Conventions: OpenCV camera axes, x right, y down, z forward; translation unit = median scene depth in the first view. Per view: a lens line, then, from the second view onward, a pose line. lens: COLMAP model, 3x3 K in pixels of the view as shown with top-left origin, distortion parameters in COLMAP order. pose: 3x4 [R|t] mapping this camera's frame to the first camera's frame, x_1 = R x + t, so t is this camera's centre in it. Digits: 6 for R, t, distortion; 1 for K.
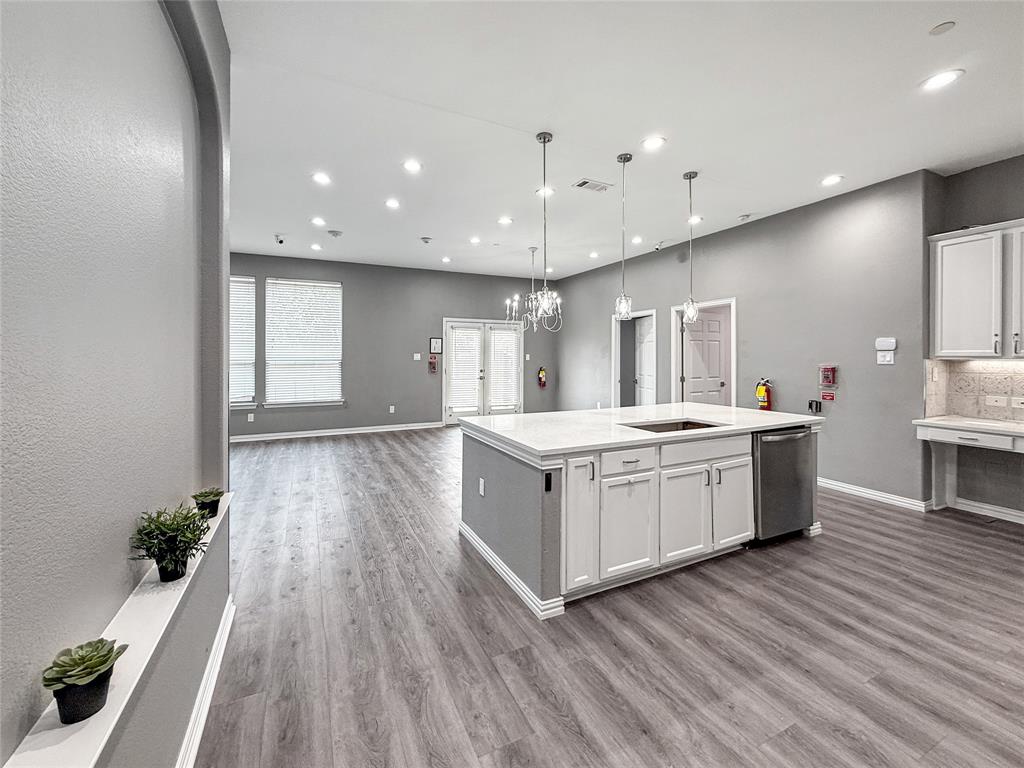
lens RADIAL K [[415.5, 0, 513.7], [0, 415.5, 357.2], [0, 0, 1]] dist [0.003958, 0.000536]
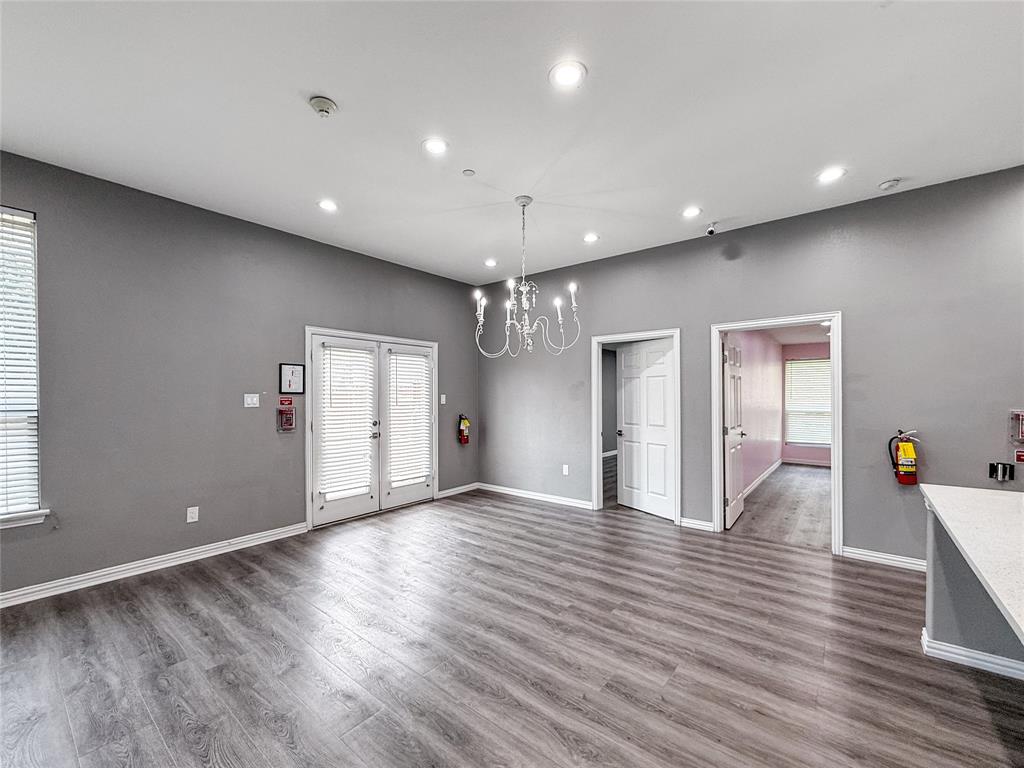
lens RADIAL K [[415.5, 0, 512.5], [0, 415.5, 399.9], [0, 0, 1]] dist [0.003958, 0.000536]
pose [[0.904992, -0.006356, 0.425382, -0.159124], [0.003797, 0.999969, 0.006863, -0.003407], [-0.425412, -0.004596, 0.904988, 0.408460]]
